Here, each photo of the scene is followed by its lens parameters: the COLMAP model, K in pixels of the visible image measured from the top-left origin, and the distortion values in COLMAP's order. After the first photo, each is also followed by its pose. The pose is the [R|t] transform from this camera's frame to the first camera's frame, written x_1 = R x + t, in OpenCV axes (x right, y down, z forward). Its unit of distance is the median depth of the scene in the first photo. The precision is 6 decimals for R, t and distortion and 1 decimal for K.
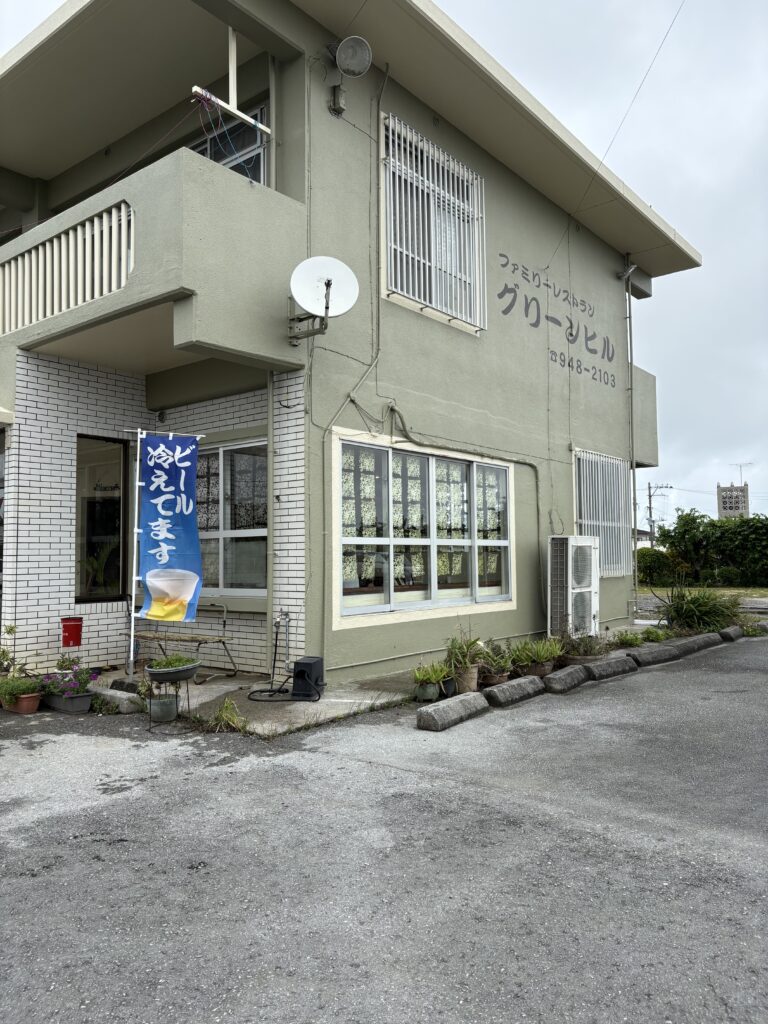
lens RADIAL K [[775.2, 0, 387.5], [0, 775.2, 517.5], [0, 0, 1]] dist [0.046892, -0.072812]
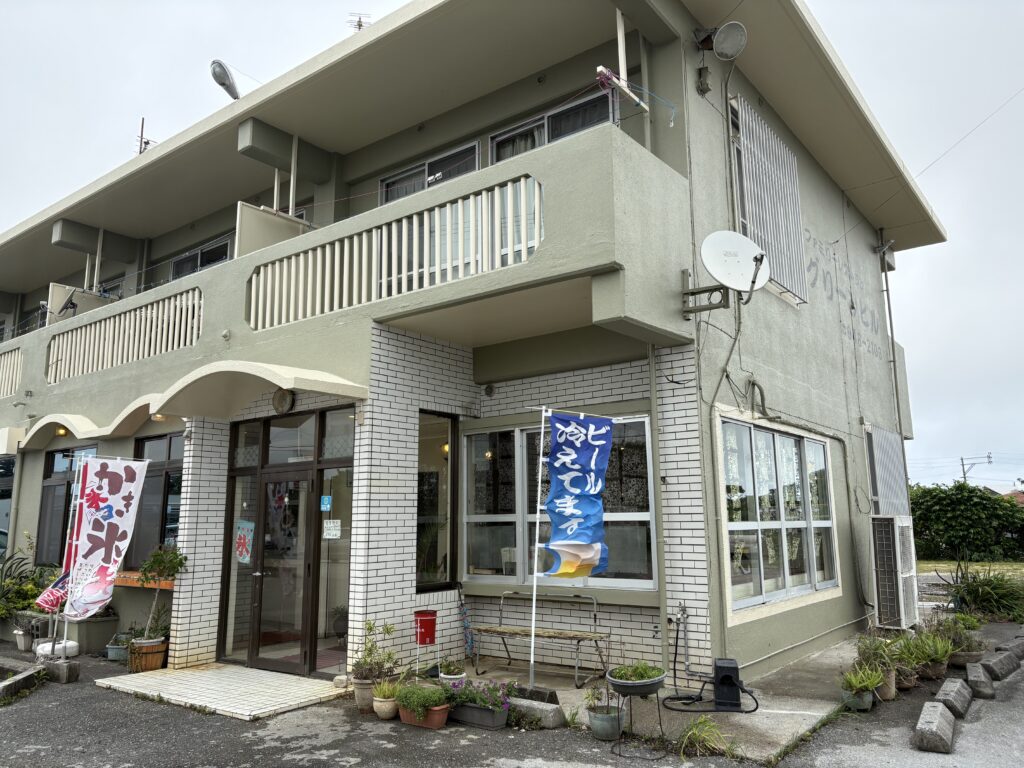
lens RADIAL K [[775.2, 0, 508.4], [0, 775.2, 374.7], [0, 0, 1]] dist [0.046892, -0.072812]
pose [[0.999820, 0.003708, 0.018628, -0.330457], [-0.001111, 0.990493, -0.137557, -0.020024], [-0.018961, 0.137511, 0.990319, 0.058800]]
